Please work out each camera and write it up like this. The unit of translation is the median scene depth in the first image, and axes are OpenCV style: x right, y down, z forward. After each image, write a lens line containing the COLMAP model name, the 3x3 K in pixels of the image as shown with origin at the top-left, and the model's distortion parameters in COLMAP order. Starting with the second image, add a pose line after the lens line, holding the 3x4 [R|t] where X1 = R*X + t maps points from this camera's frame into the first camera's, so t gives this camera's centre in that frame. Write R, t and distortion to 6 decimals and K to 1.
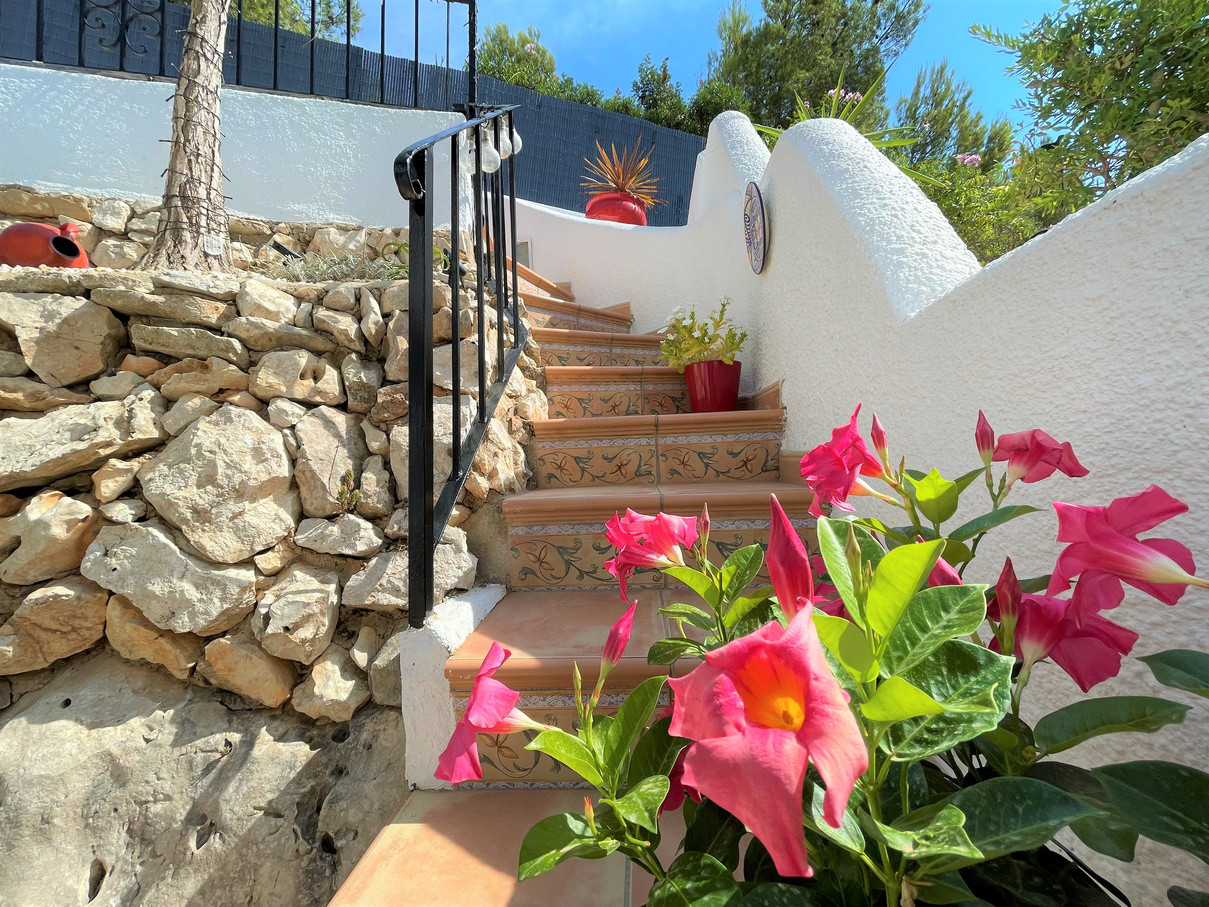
lens RADIAL K [[488.0, 0, 605.7], [0, 488.0, 453.0], [0, 0, 1]] dist [0.000375, 0.000003]
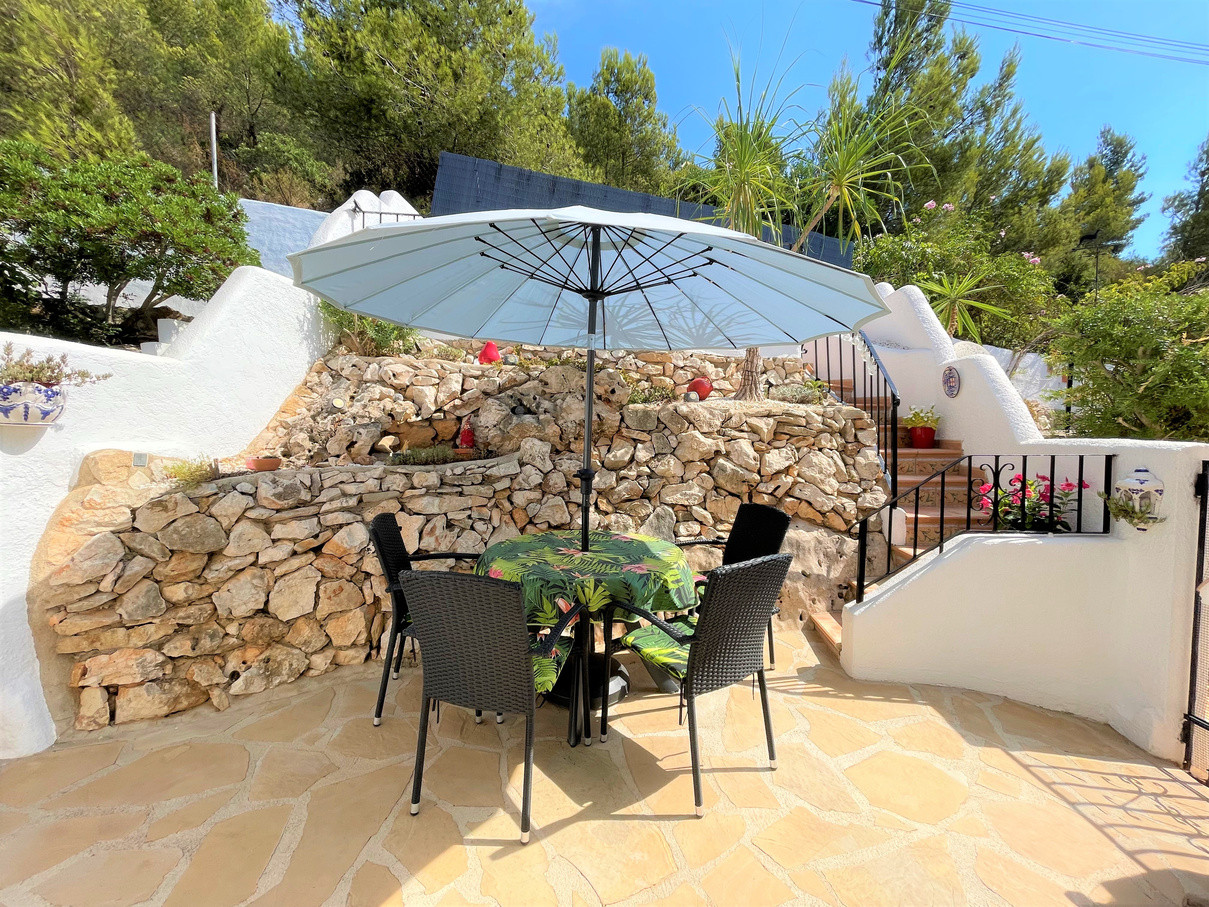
lens RADIAL K [[488.0, 0, 603.2], [0, 488.0, 455.6], [0, 0, 1]] dist [0.000375, 0.000003]
pose [[0.999302, 0.026586, -0.026246, -2.457218], [-0.024947, 0.997830, 0.060931, -0.264274], [0.027809, -0.060233, 0.997797, -2.854473]]
